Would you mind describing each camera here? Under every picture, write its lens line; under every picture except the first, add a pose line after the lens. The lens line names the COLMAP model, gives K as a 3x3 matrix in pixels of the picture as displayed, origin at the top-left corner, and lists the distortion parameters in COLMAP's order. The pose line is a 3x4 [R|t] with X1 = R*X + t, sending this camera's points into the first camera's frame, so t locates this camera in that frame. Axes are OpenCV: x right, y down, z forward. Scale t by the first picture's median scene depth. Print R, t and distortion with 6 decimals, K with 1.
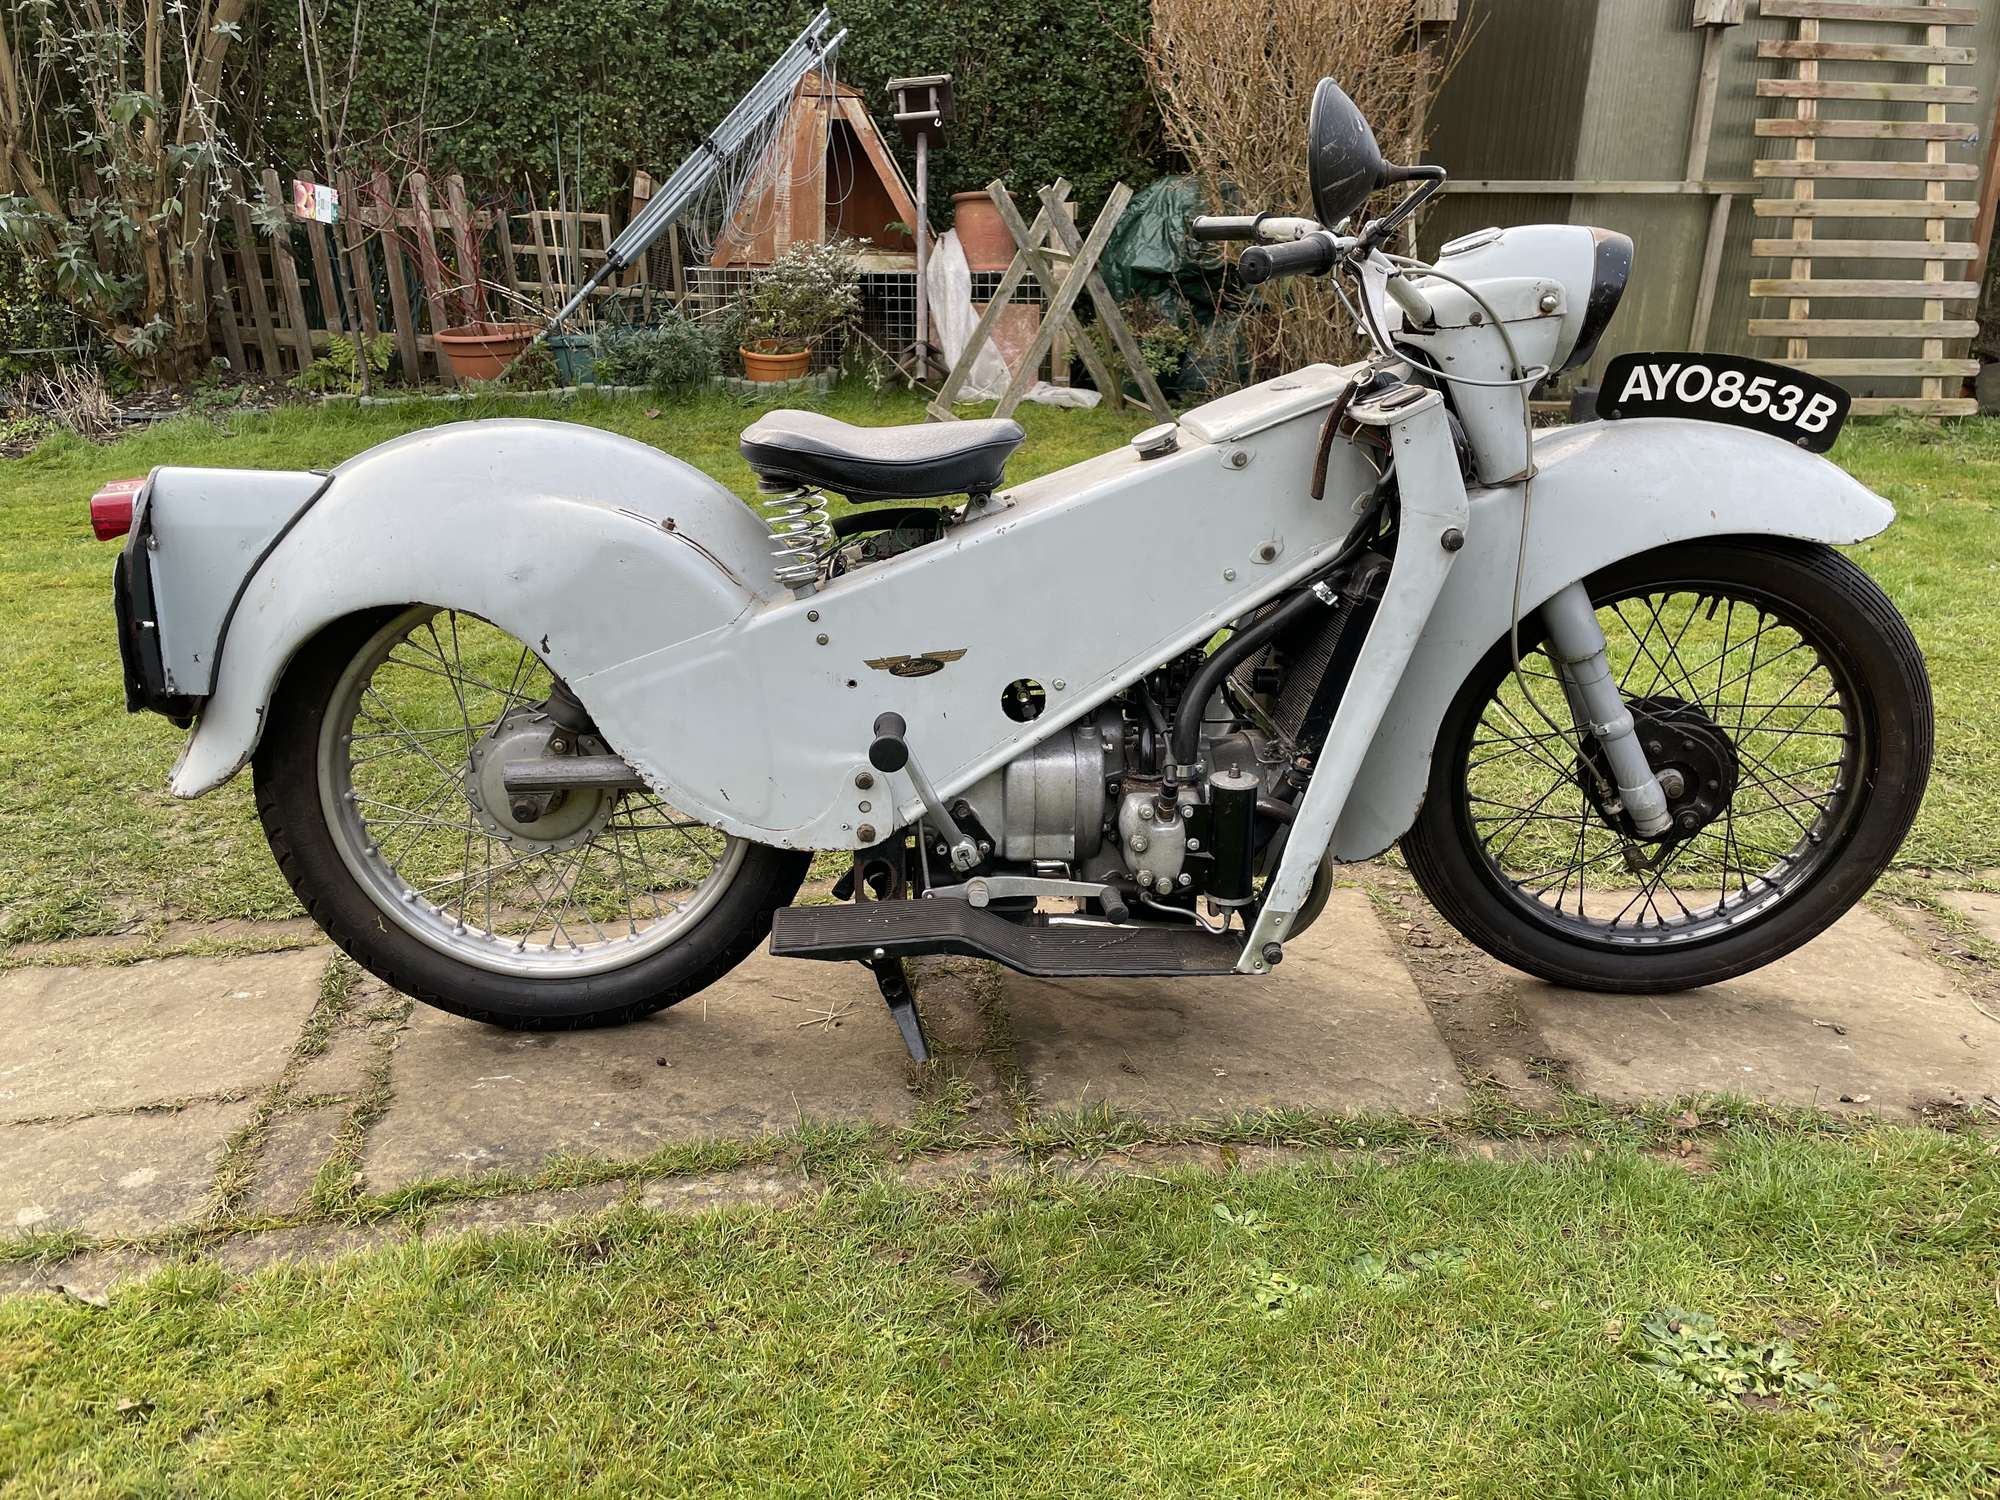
lens RADIAL K [[1518.5, 0, 999.5], [0, 1518.5, 779.2], [0, 0, 1]] dist [0.060318, -0.111609]
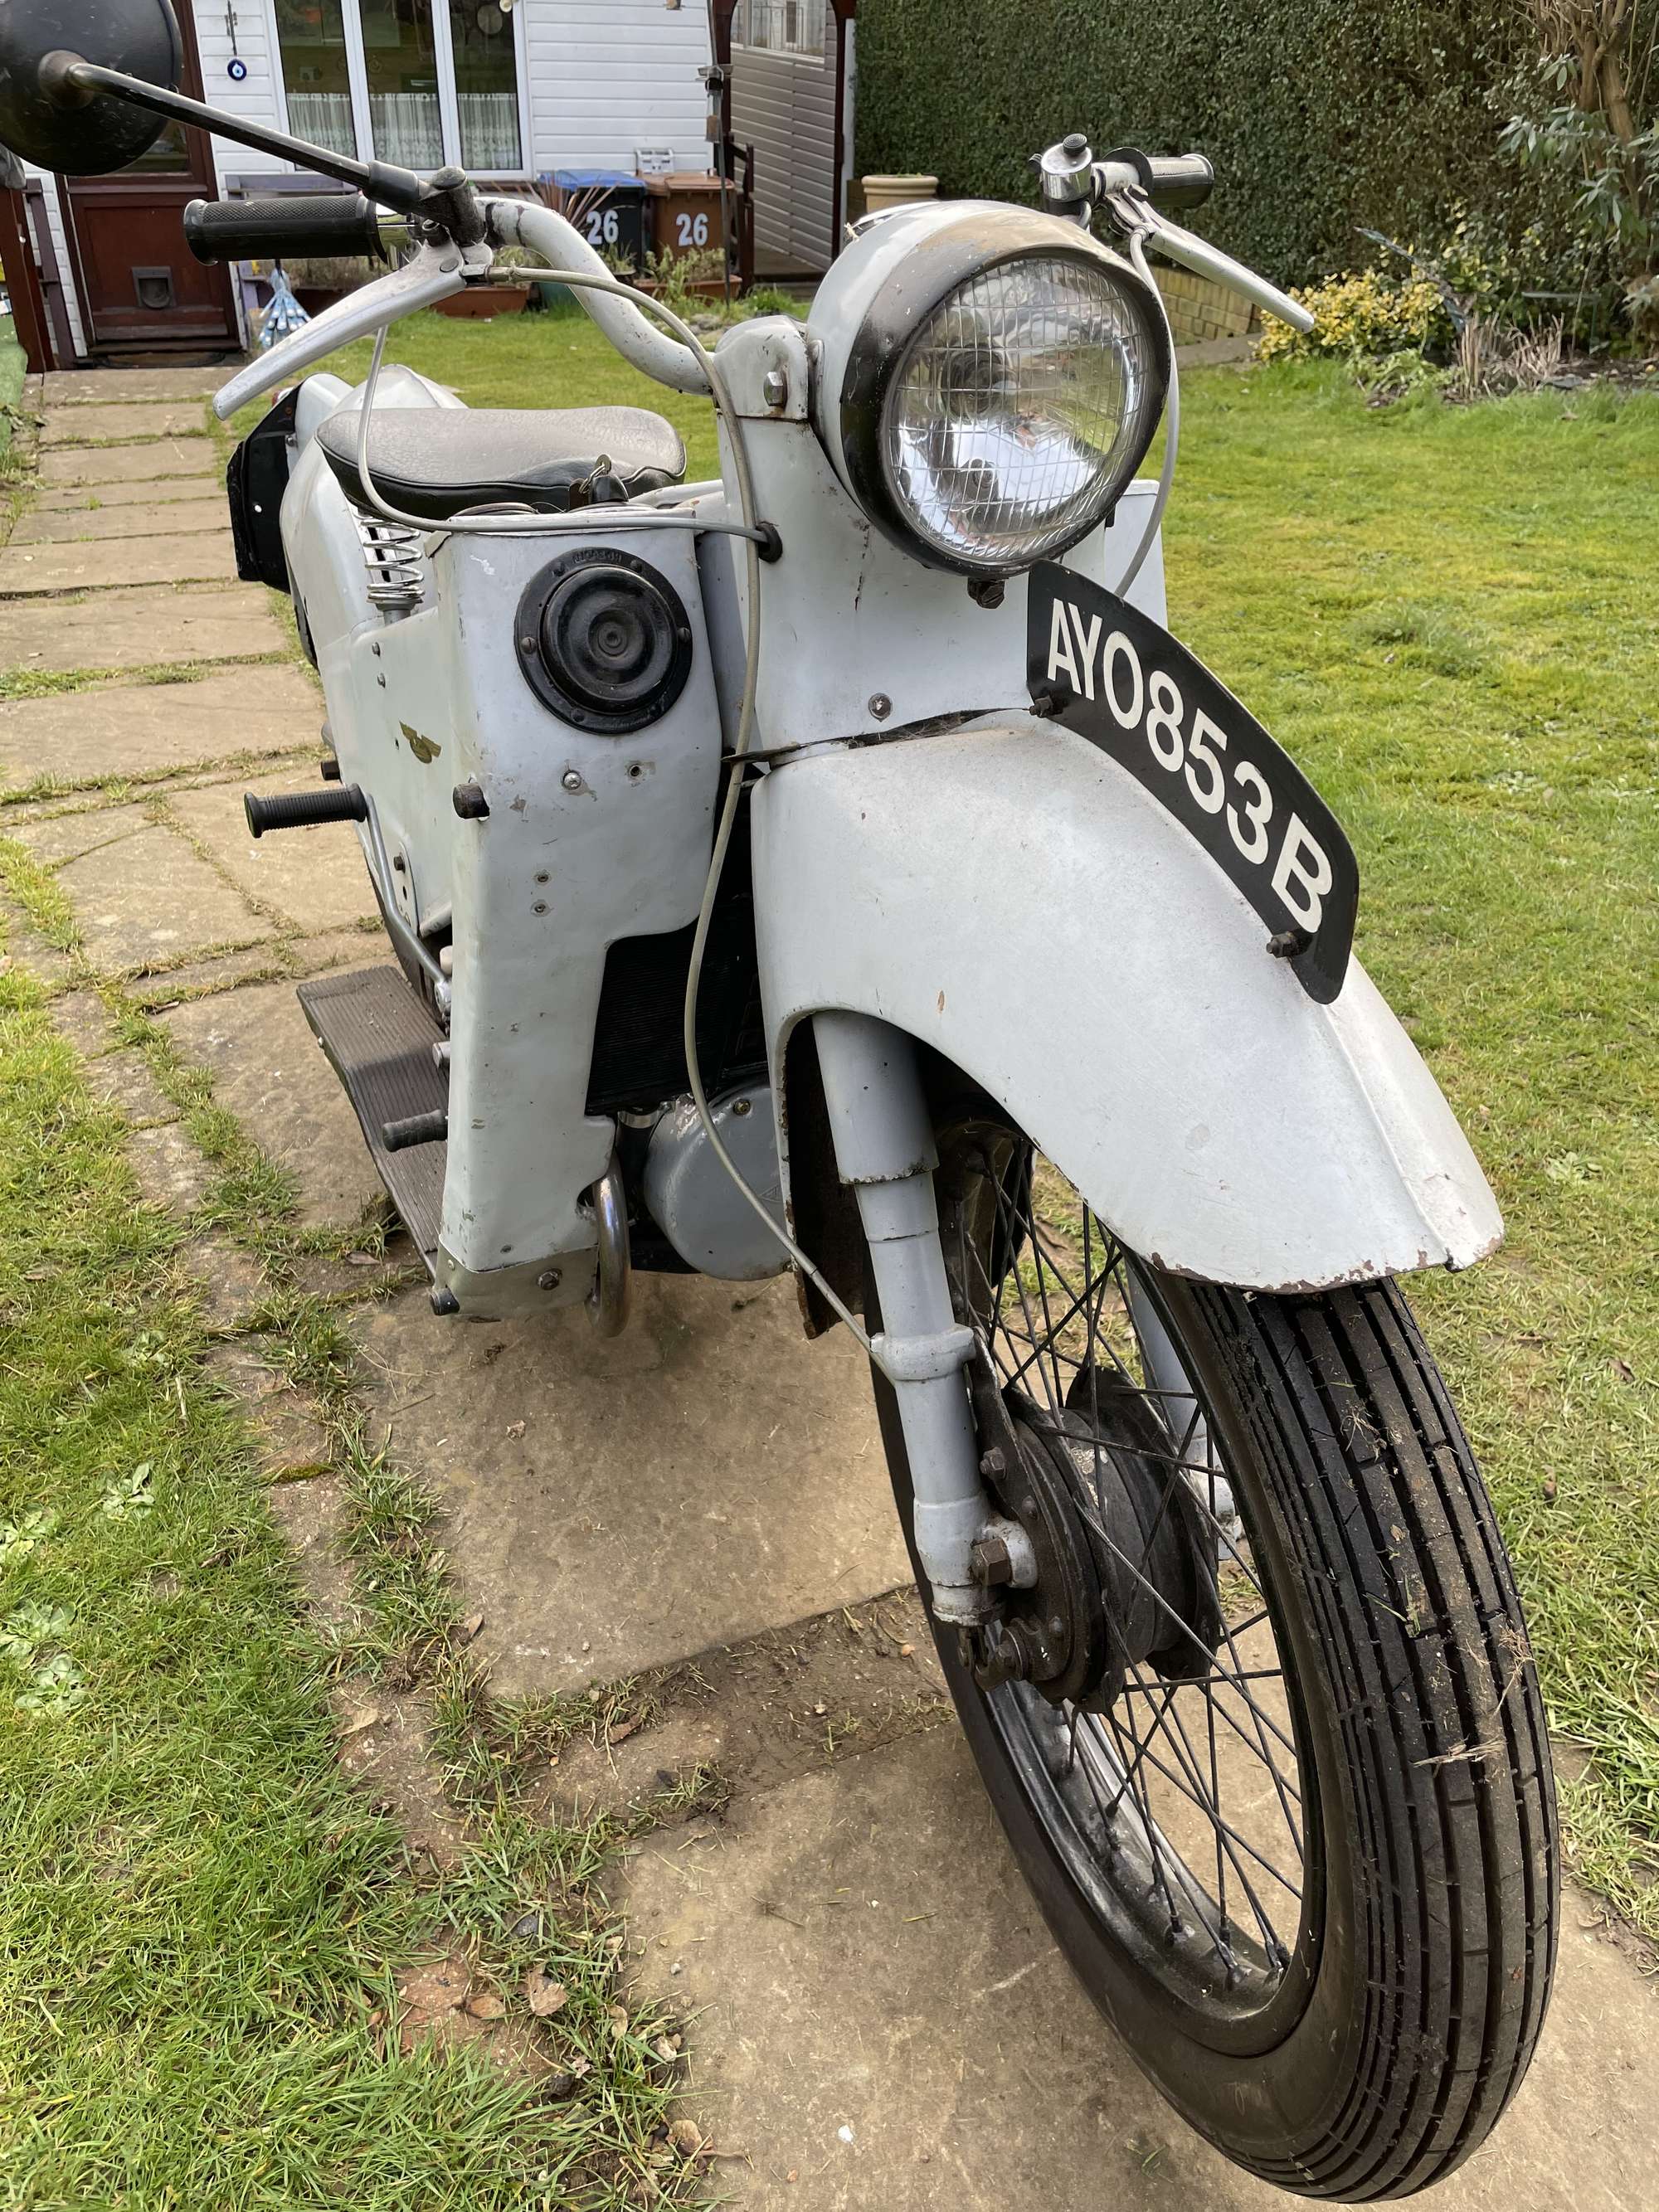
lens RADIAL K [[1679.5, 0, 829.5], [0, 1679.5, 1106.0], [0, 0, 1]] dist [0.060318, -0.111609]
pose [[0.405188, 0.474703, -0.781332, 0.796787], [-0.336715, 0.872042, 0.355198, -0.289826], [0.849968, 0.119165, 0.513181, 0.736962]]
